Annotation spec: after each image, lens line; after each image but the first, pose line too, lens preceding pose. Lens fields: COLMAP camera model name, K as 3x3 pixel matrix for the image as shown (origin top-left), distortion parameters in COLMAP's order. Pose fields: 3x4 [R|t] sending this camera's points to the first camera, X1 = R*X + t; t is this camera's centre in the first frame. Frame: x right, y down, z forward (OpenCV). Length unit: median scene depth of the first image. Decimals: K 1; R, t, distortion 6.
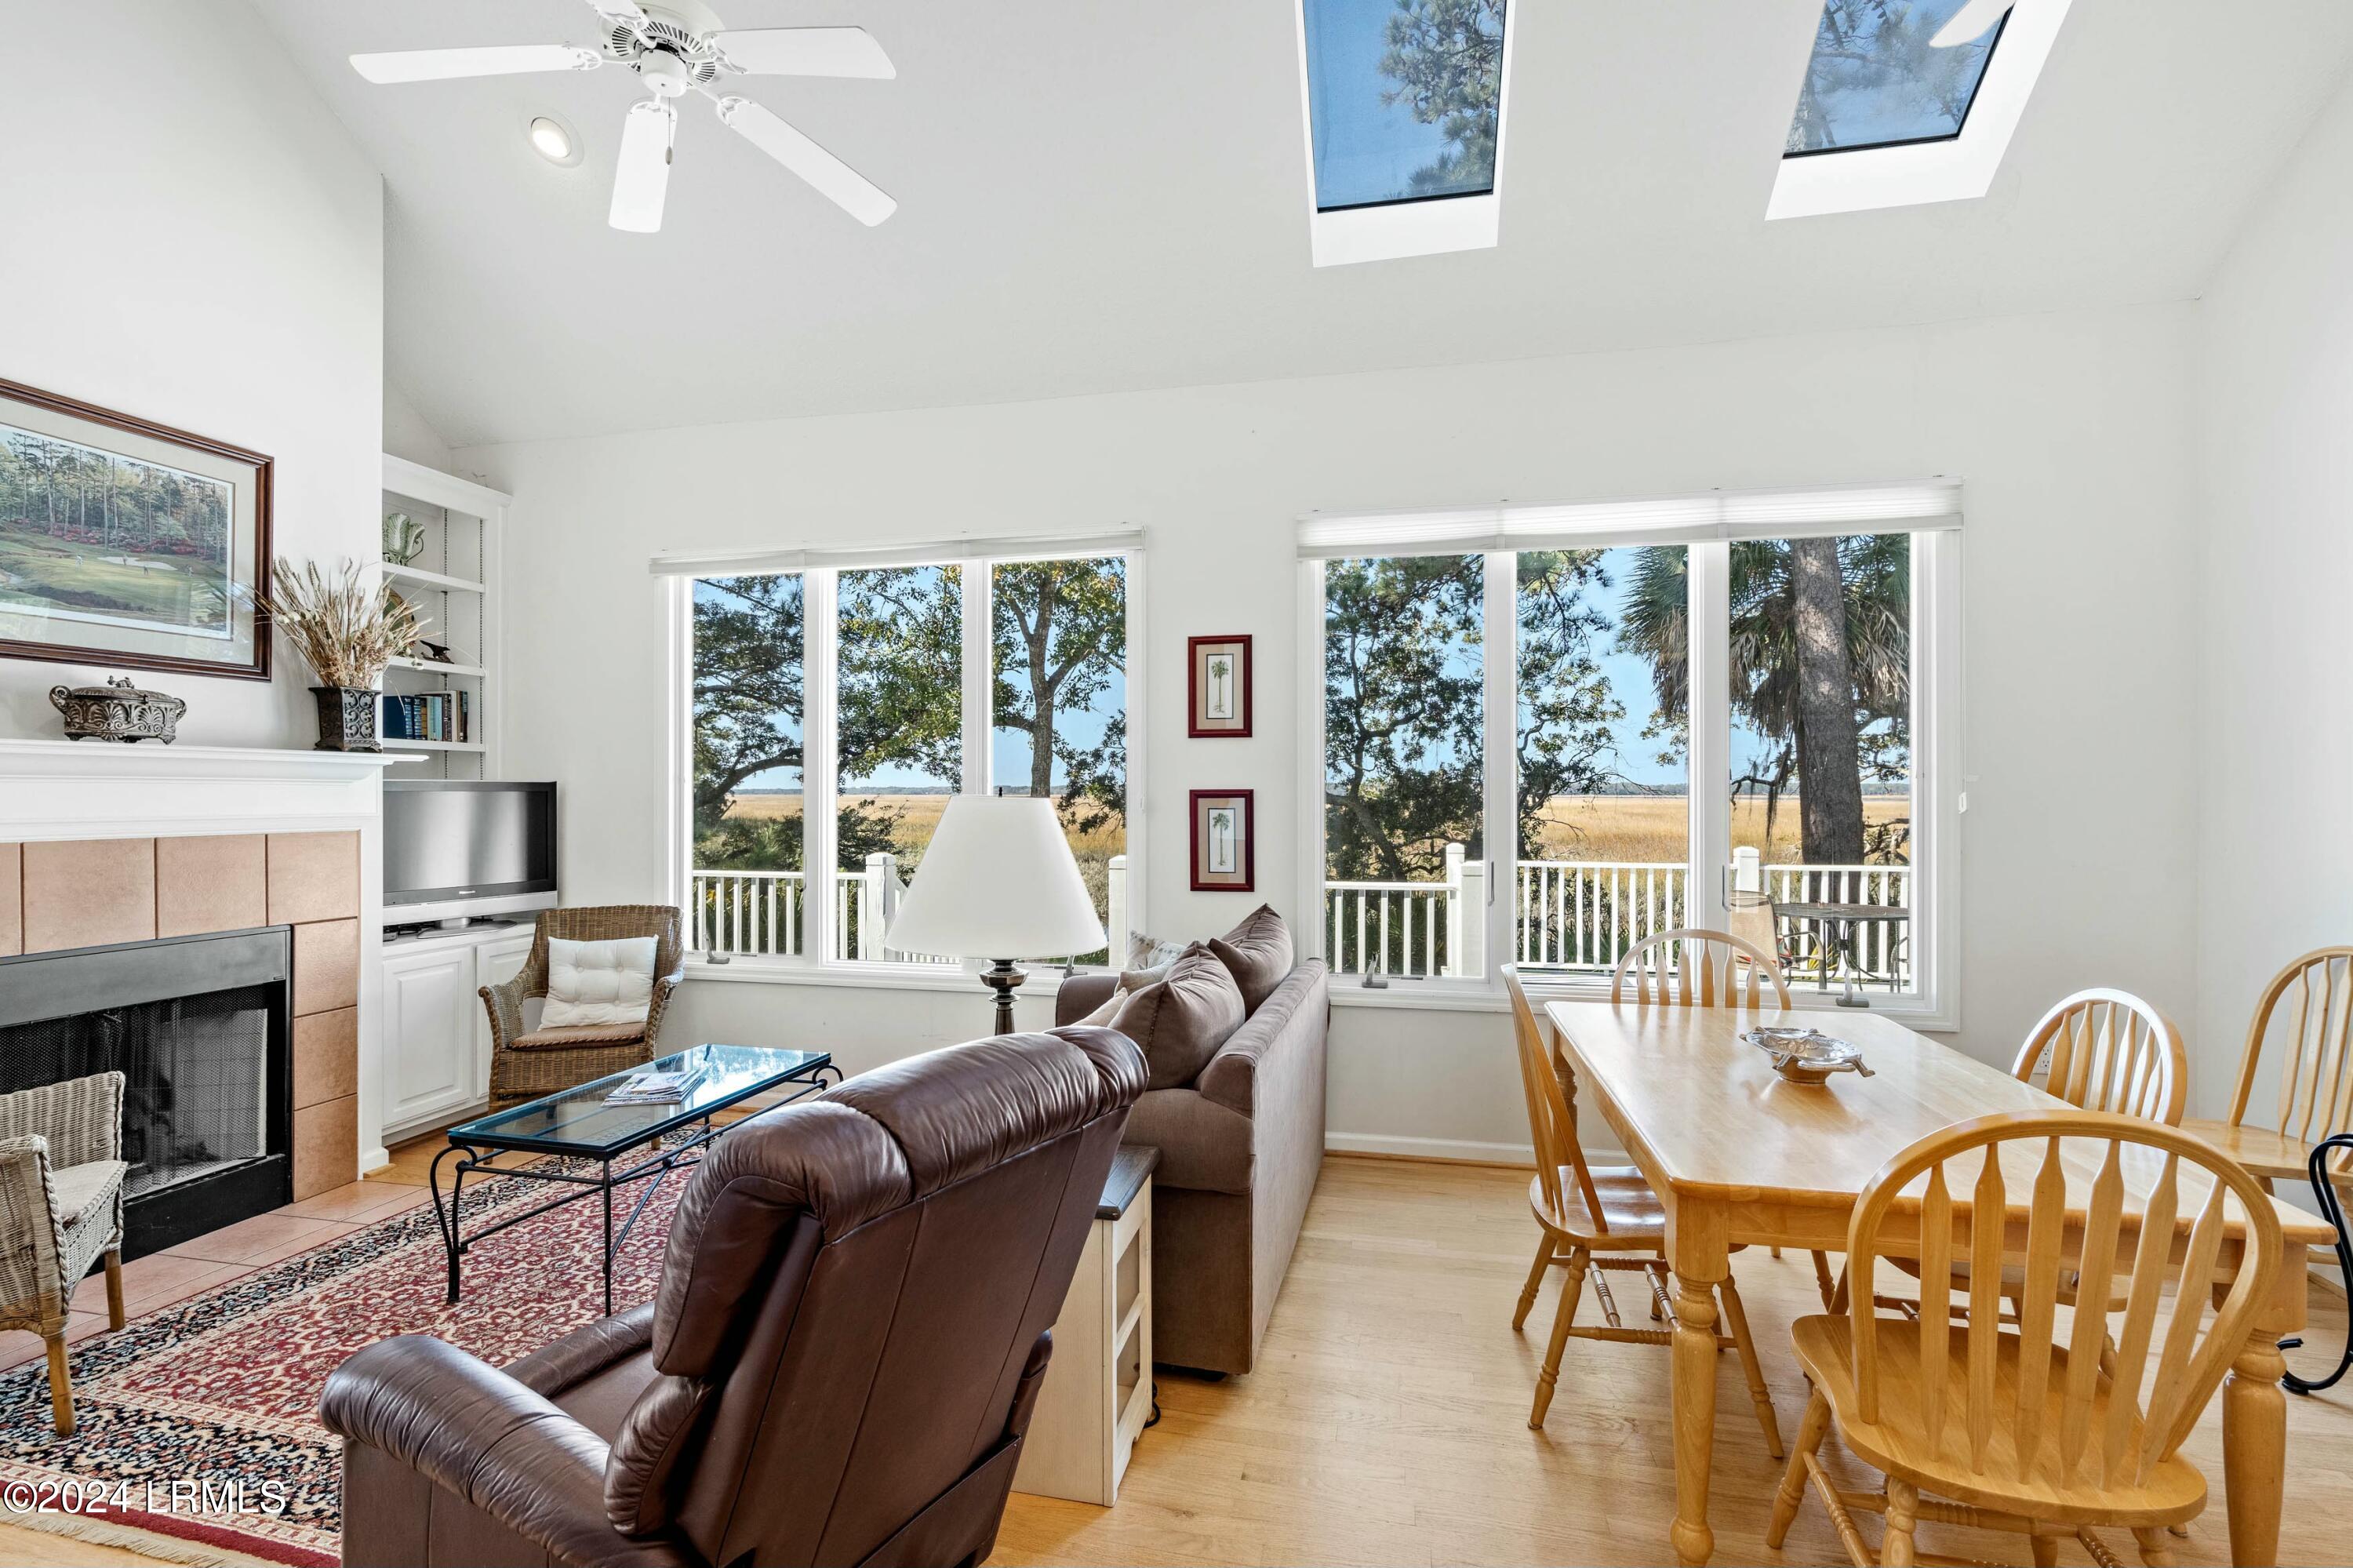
lens RADIAL K [[1060.5, 0, 1171.1], [0, 1060.5, 796.6], [0, 0, 1]] dist [-0.007760, 0.004220]
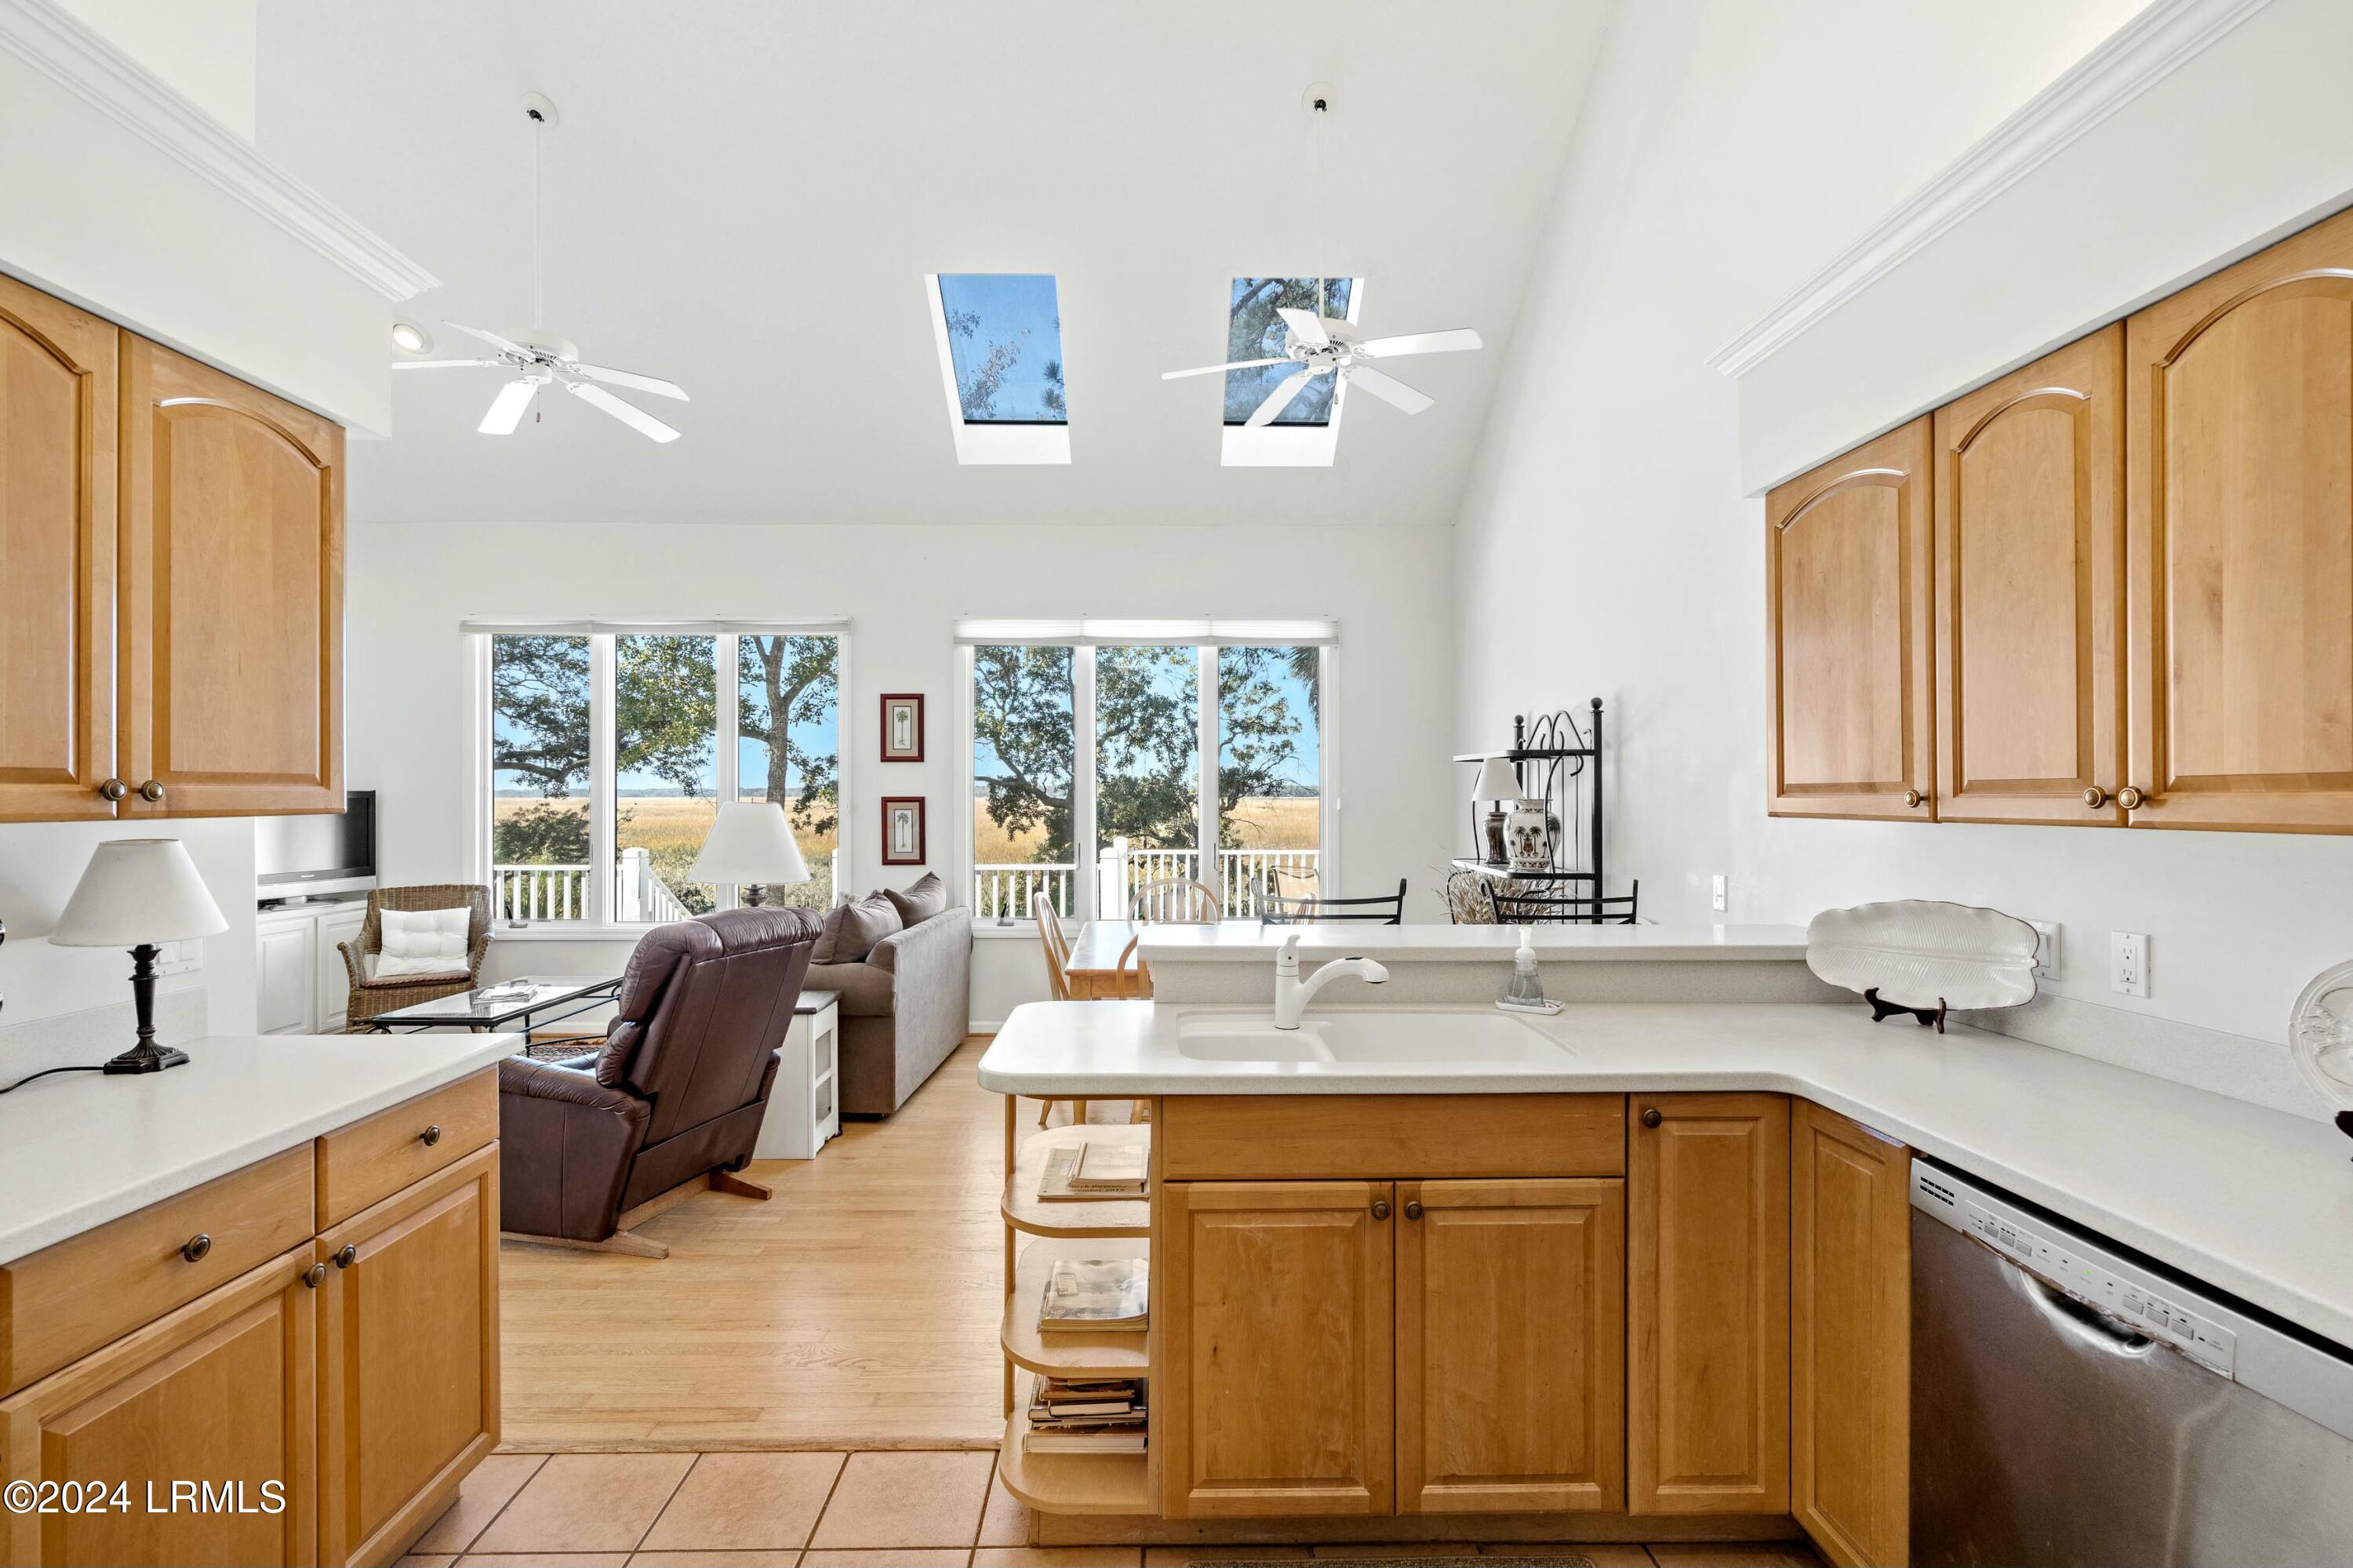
lens RADIAL K [[1070.8, 0, 1170.0], [0, 1070.8, 794.2], [0, 0, 1]] dist [0.002729, 0.000630]
pose [[0.973808, -0.000468, 0.227372, 0.067238], [0.001384, 0.999992, -0.003868, -0.003690], [-0.227368, 0.004082, 0.973800, -0.531788]]
